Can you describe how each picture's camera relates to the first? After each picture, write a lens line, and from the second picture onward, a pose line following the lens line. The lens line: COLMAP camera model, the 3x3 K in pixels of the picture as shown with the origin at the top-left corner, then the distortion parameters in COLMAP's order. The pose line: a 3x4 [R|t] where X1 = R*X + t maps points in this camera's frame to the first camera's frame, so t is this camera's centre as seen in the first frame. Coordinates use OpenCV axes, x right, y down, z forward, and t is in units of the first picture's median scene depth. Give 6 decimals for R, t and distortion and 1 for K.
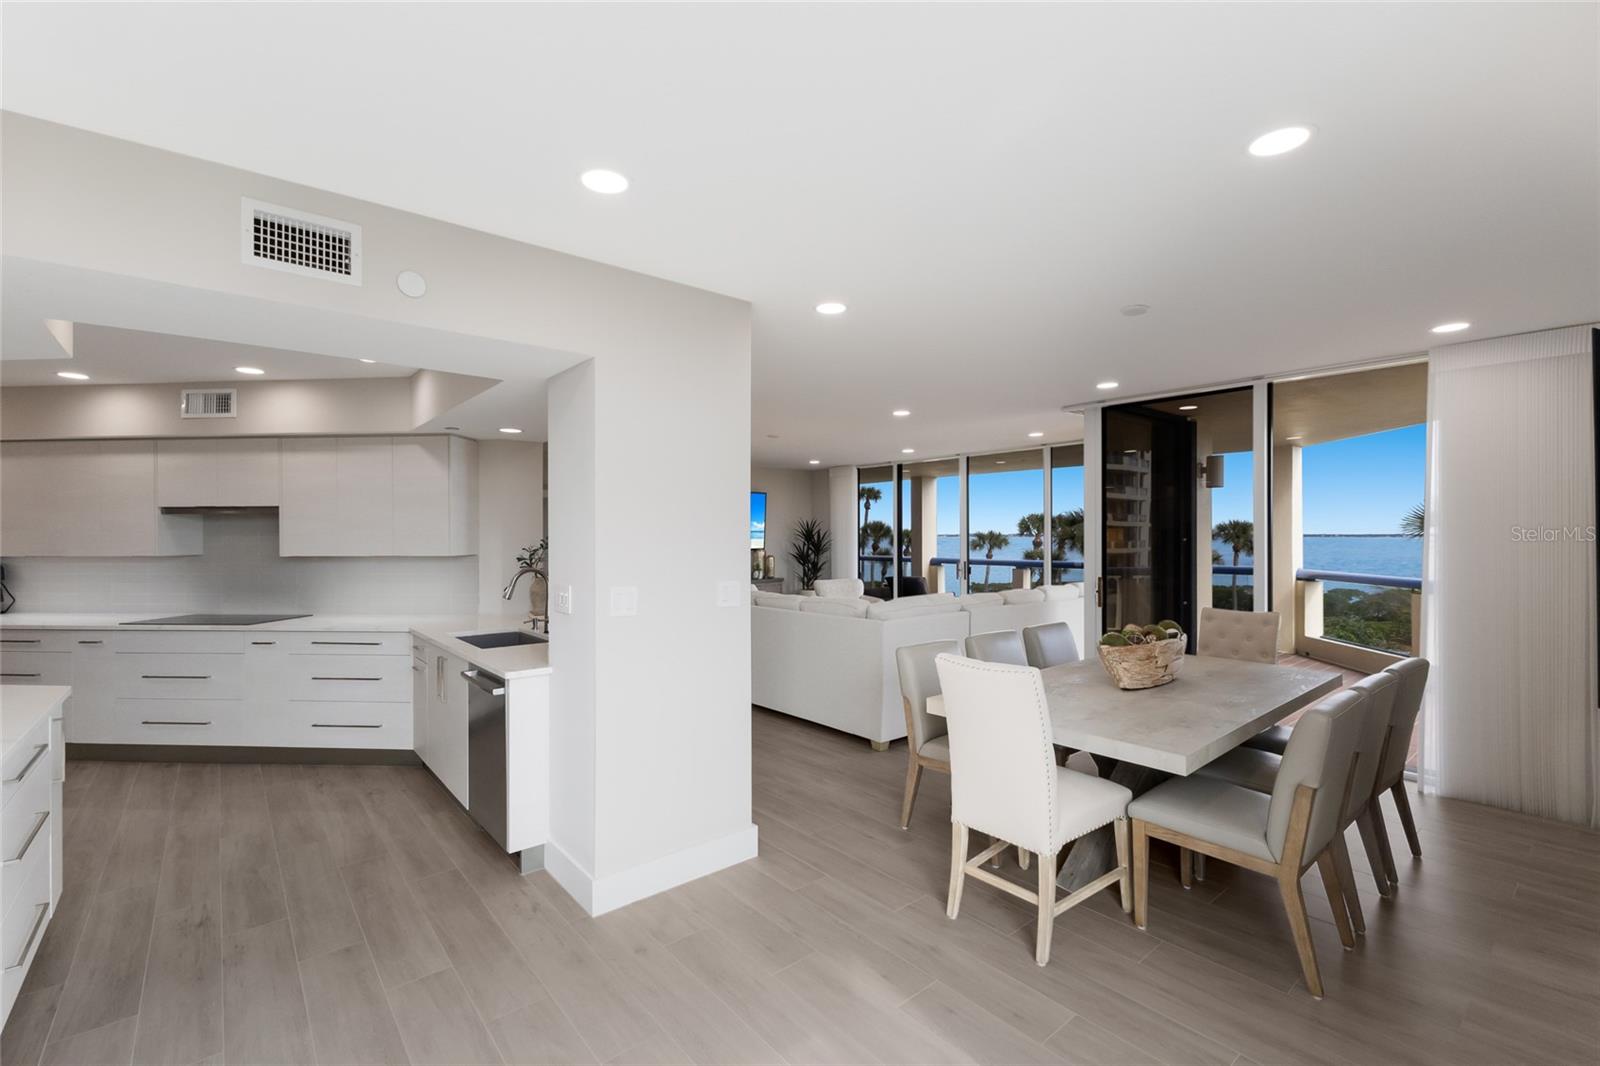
lens RADIAL K [[690.3, 0, 800.0], [0, 690.3, 533.0], [0, 0, 1]] dist [0.006116, -0.000070]
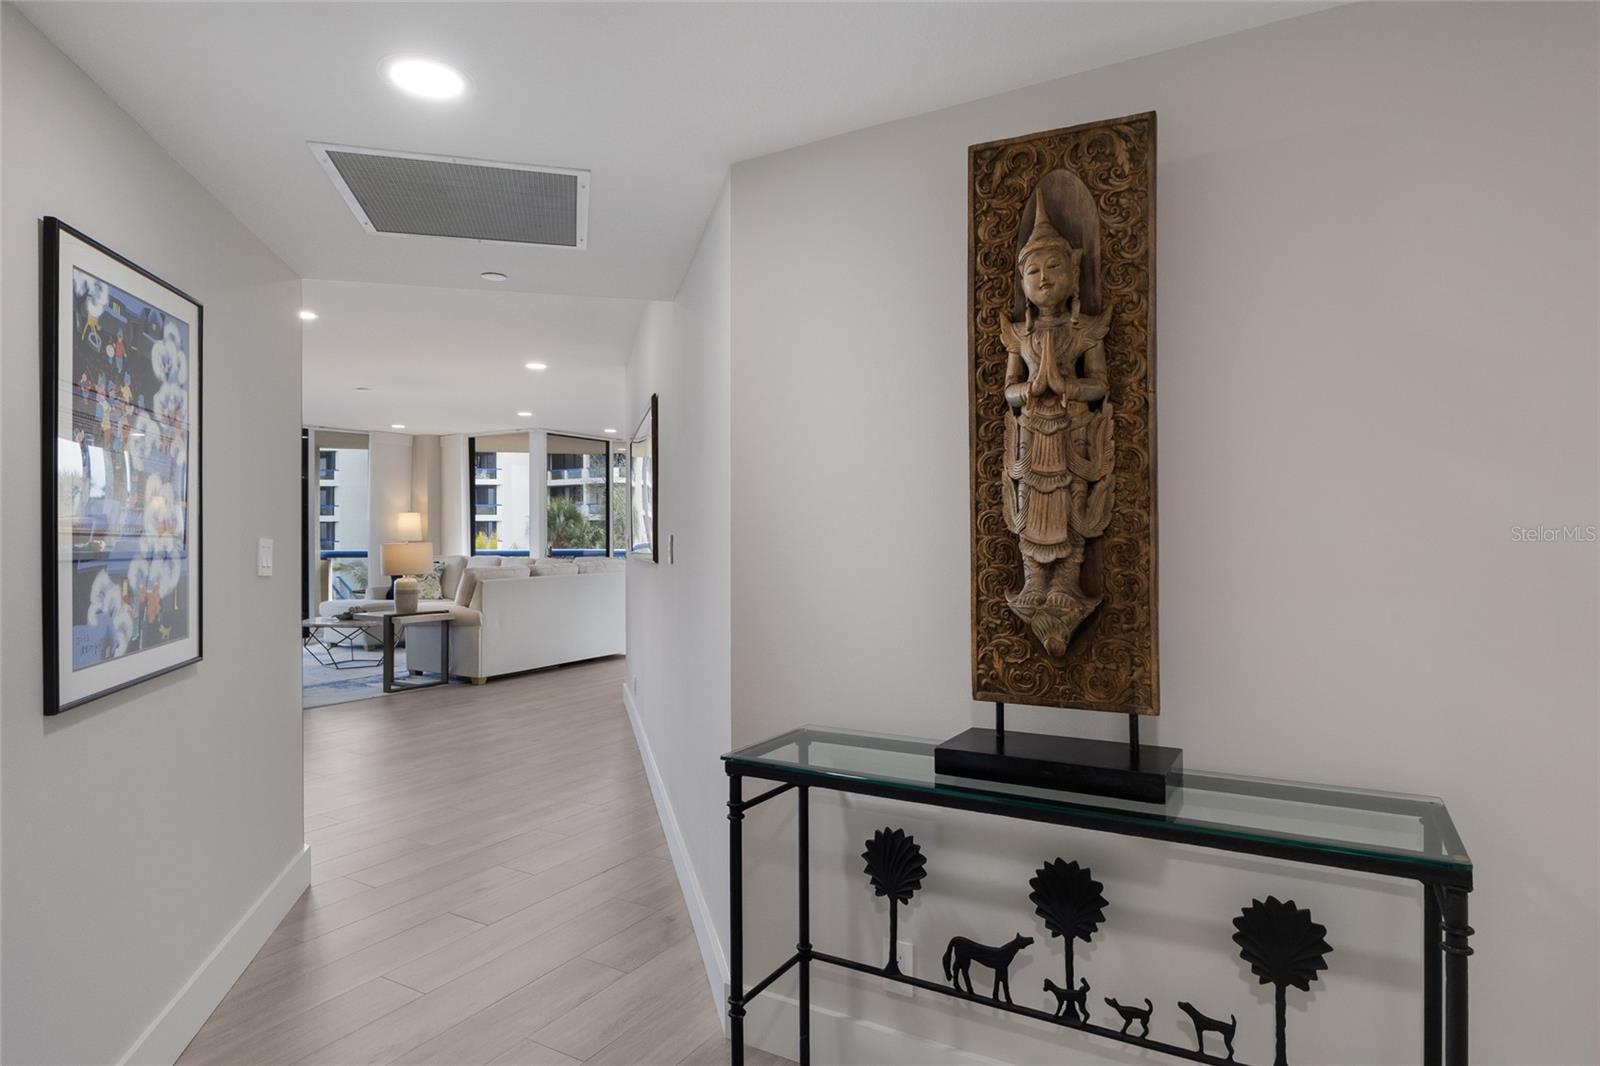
lens RADIAL K [[878.2, 0, 800.0], [0, 878.2, 533.0], [0, 0, 1]] dist [-0.001286, -0.000102]
pose [[-0.333221, 0.005773, 0.942831, -0.831675], [0.001392, 0.999983, -0.005631, 0.025193], [-0.942848, -0.000564, -0.333224, 0.601224]]
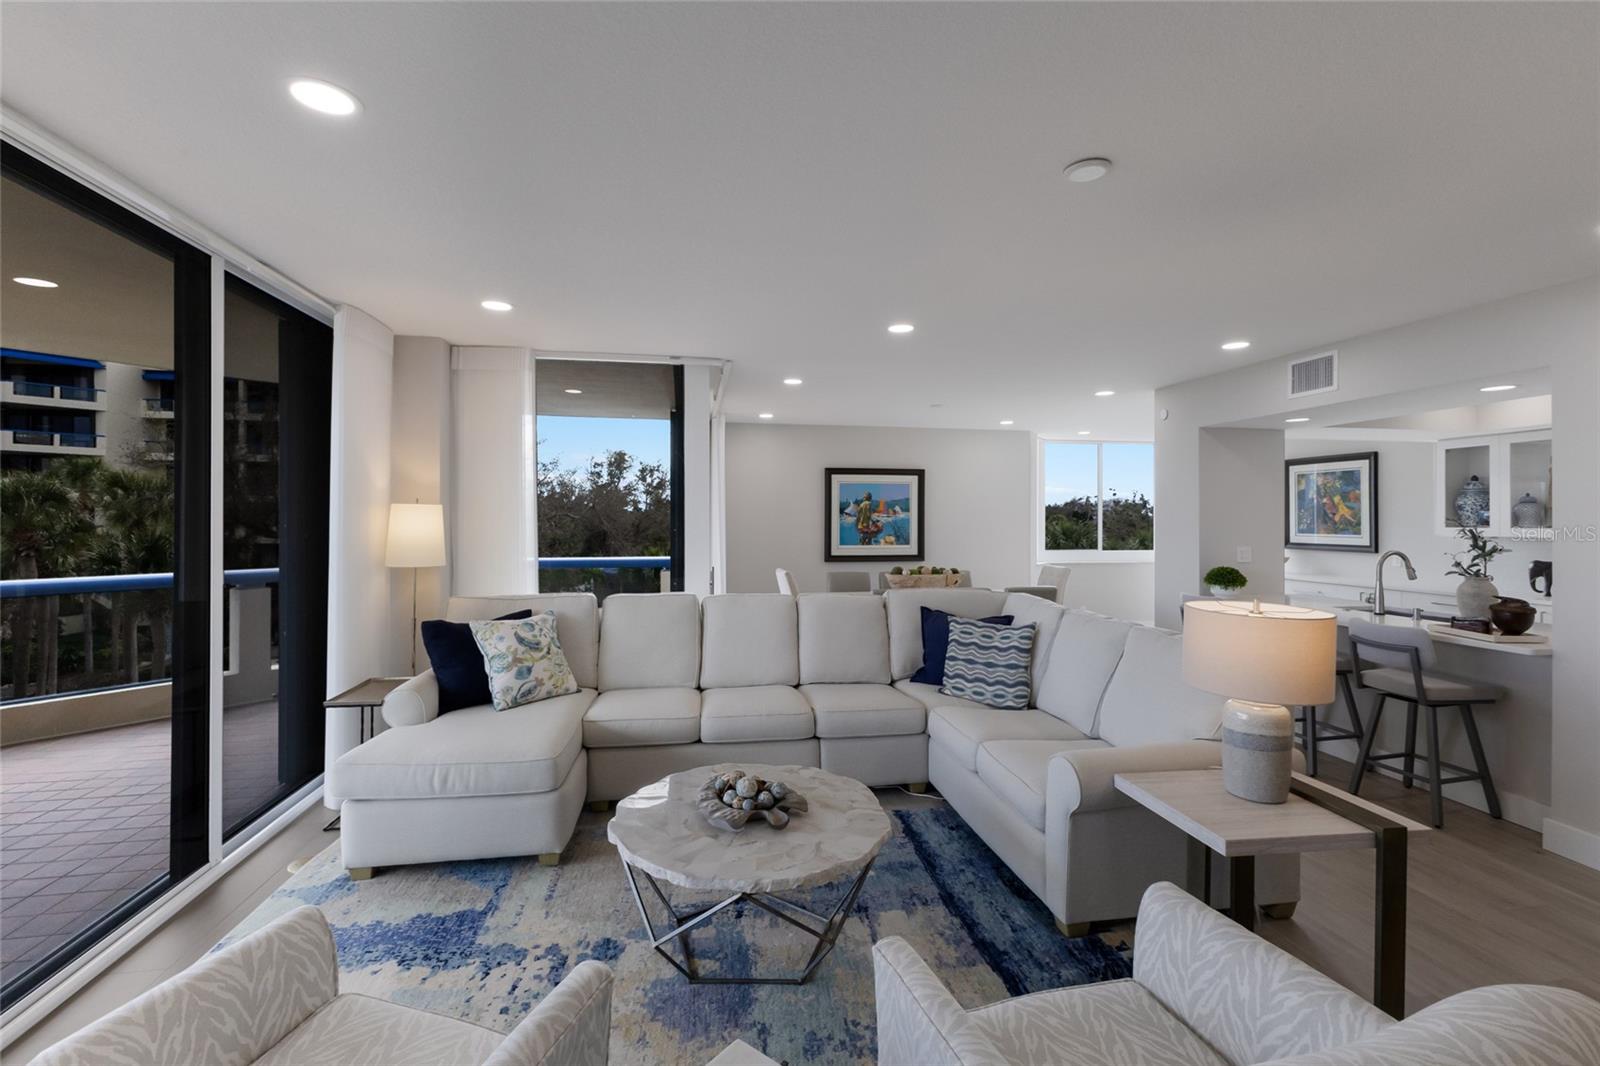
lens RADIAL K [[705.5, 0, 797.4], [0, 705.5, 525.1], [0, 0, 1]] dist [0.004777, -0.000188]
pose [[-0.863497, -0.004139, 0.504337, -0.056017], [-0.002563, 0.999989, 0.003818, 0.003548], [-0.504348, 0.002004, -0.863498, 0.915926]]
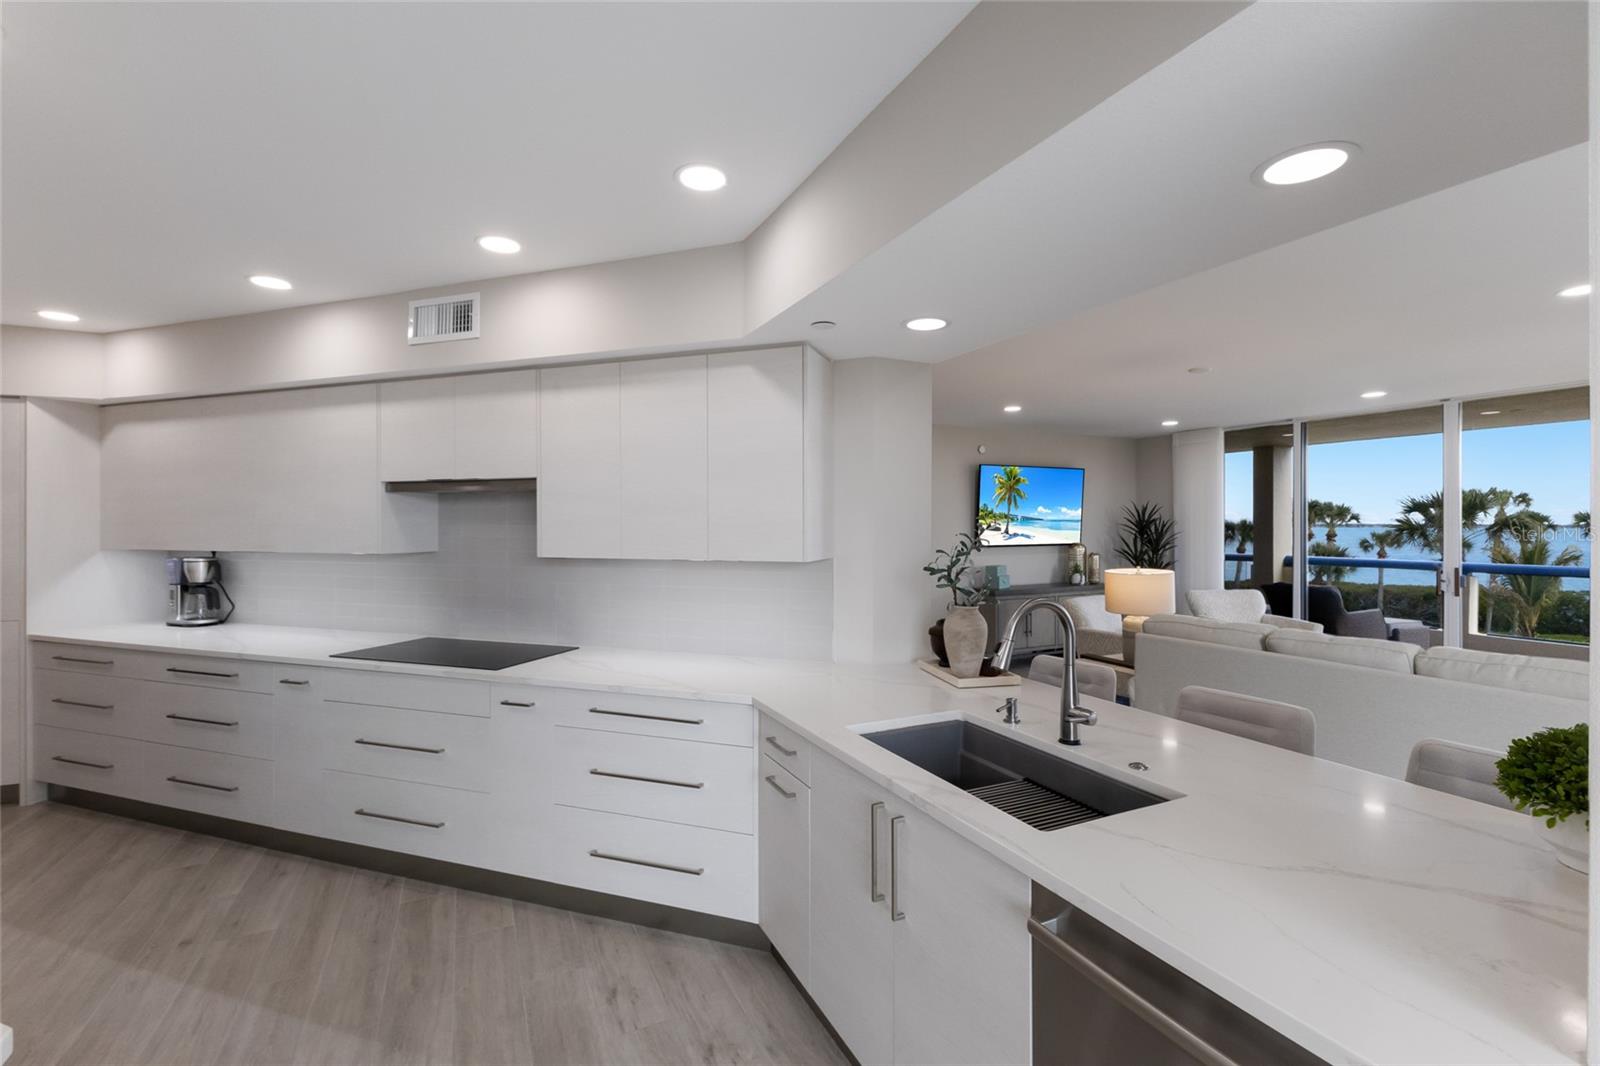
lens RADIAL K [[694.1, 0, 799.4], [0, 694.1, 522.7], [0, 0, 1]] dist [-0.000328, -0.000213]
pose [[0.969091, 0.003780, -0.246674, -0.165464], [-0.003383, 0.999992, 0.002034, 0.000191], [0.246680, -0.001136, 0.969096, 0.202922]]
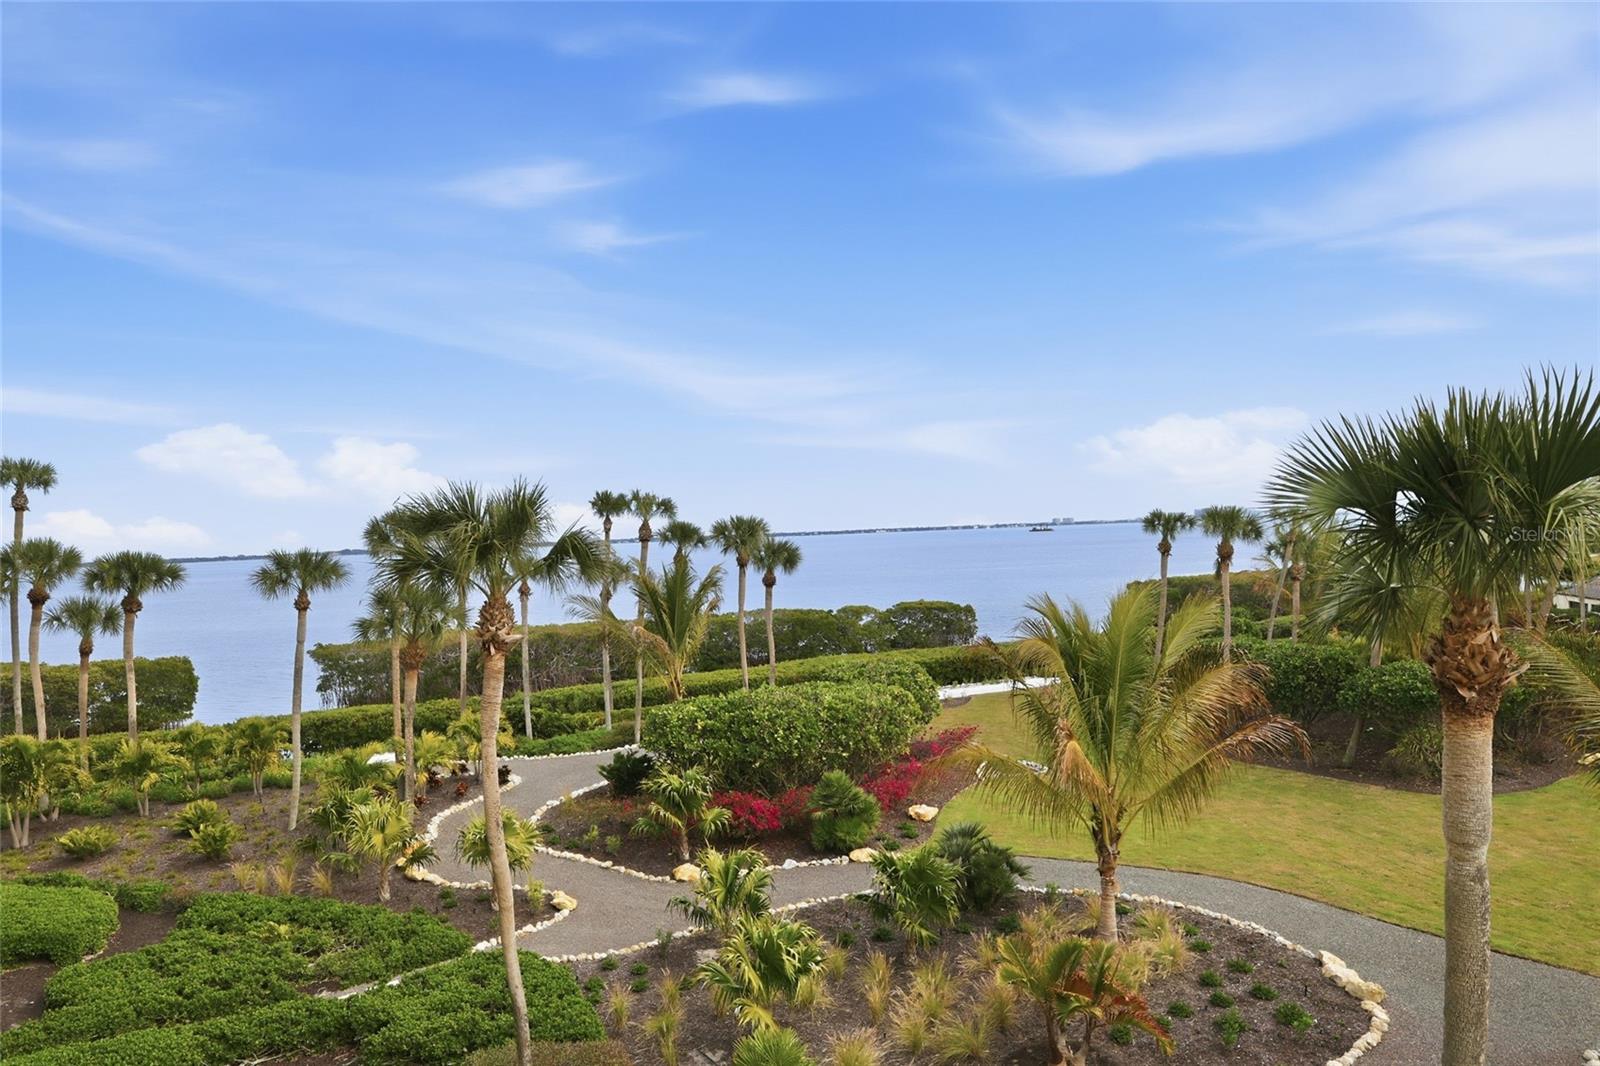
lens RADIAL K [[1051.7, 0, 801.5], [0, 1051.7, 578.3], [0, 0, 1]] dist [0.008000, -0.002950]
pose [[0.798961, -0.057295, 0.598647, 0.500230], [0.038480, 0.998282, 0.044188, -0.011154], [-0.600150, -0.012268, 0.799793, 0.967382]]
